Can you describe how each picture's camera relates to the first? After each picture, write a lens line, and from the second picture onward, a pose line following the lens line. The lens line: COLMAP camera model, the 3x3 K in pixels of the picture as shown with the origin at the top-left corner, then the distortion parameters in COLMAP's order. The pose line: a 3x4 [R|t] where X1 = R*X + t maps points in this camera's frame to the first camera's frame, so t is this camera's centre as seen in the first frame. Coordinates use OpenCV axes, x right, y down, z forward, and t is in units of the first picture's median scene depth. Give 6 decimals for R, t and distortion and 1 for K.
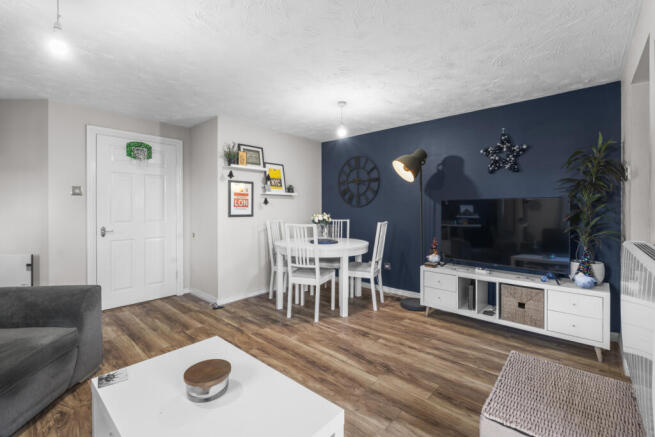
lens RADIAL K [[290.5, 0, 329.0], [0, 290.5, 211.2], [0, 0, 1]] dist [-0.001193, -0.000069]
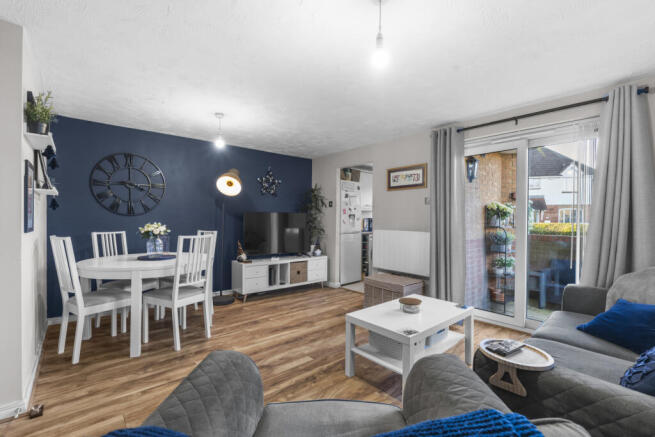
lens RADIAL K [[290.5, 0, 329.0], [0, 290.5, 211.2], [0, 0, 1]] dist [-0.001193, -0.000069]
pose [[0.127611, 0.030997, 0.991340, -0.973089], [0.001951, 0.999502, -0.031504, 0.000398], [-0.991822, 0.005954, 0.127487, 0.503719]]
